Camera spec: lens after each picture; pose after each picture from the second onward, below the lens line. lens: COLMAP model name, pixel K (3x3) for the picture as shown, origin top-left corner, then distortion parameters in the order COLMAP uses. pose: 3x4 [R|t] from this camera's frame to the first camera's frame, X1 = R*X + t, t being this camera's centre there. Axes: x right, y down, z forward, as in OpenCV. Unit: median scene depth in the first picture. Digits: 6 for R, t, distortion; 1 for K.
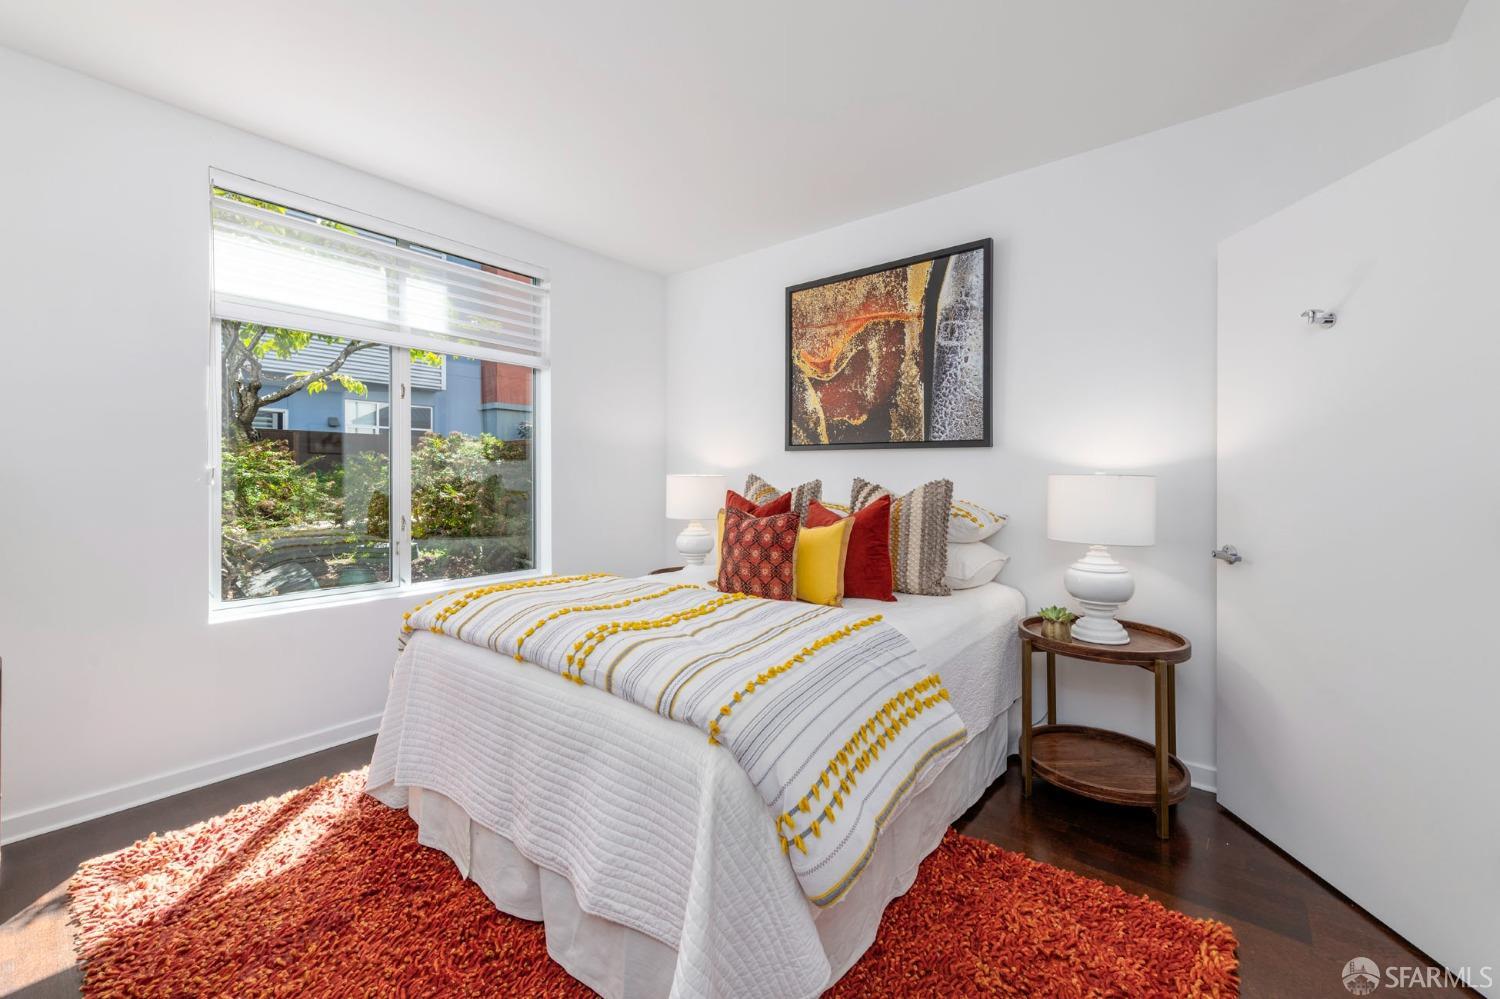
lens RADIAL K [[593.6, 0, 760.8], [0, 593.6, 473.5], [0, 0, 1]] dist [0.006921, -0.003416]
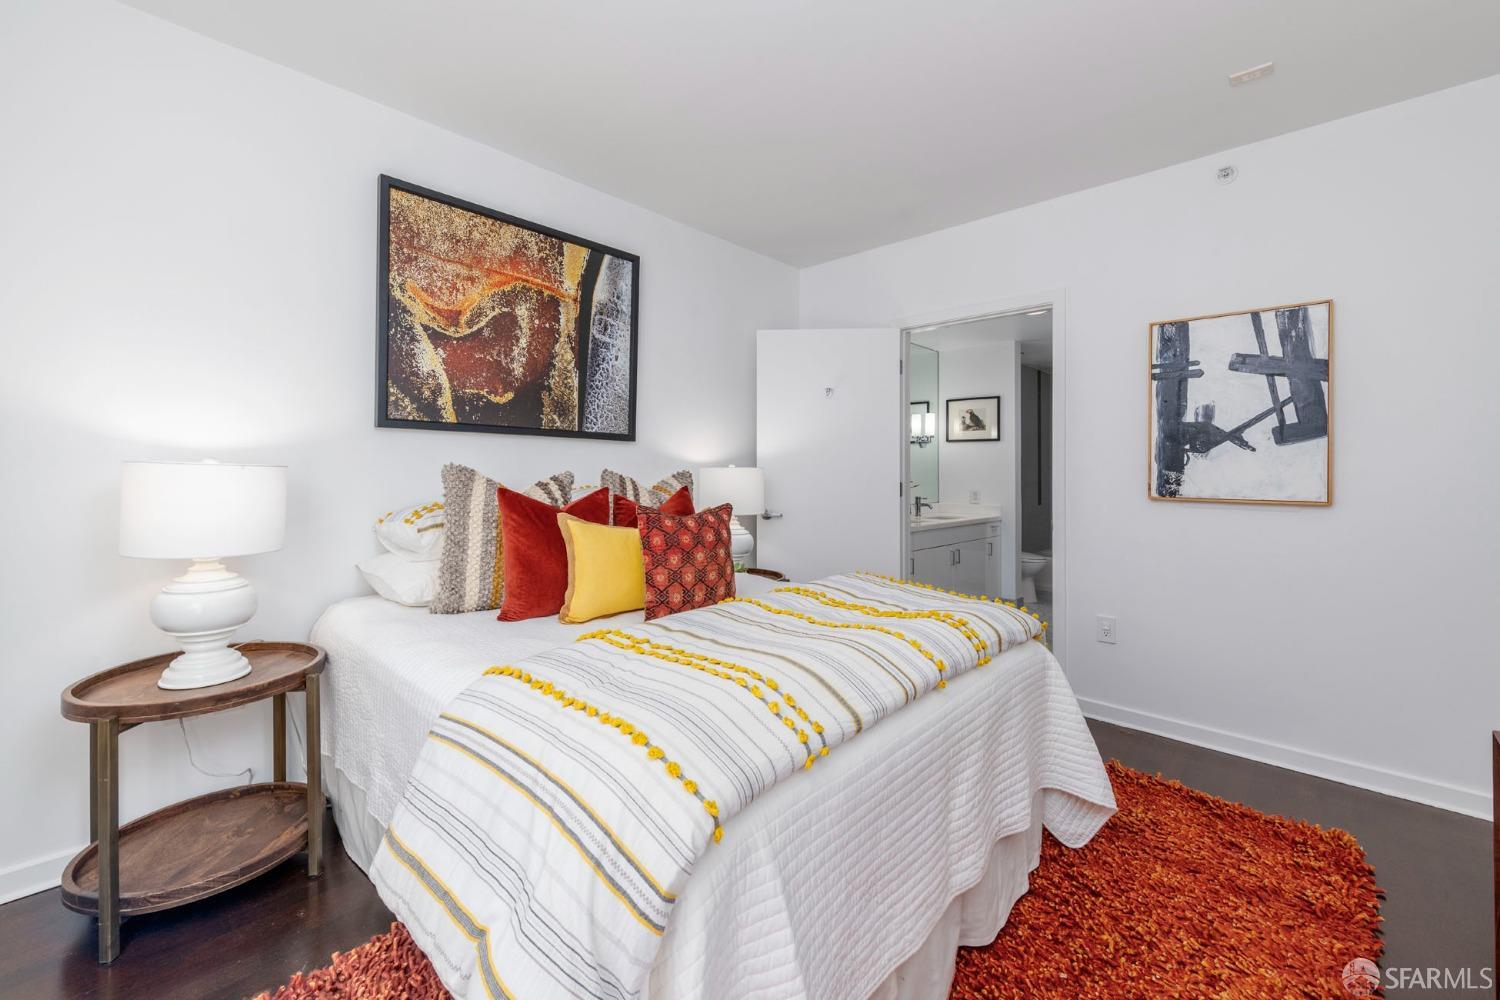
lens RADIAL K [[624.0, 0, 750.0], [0, 624.0, 472.8], [0, 0, 1]] dist [-0.000321, -0.000160]
pose [[0.066532, 0.007853, 0.997753, -0.676186], [0.002895, 0.999963, -0.008063, 0.020611], [-0.997780, 0.003425, 0.066507, 0.621396]]
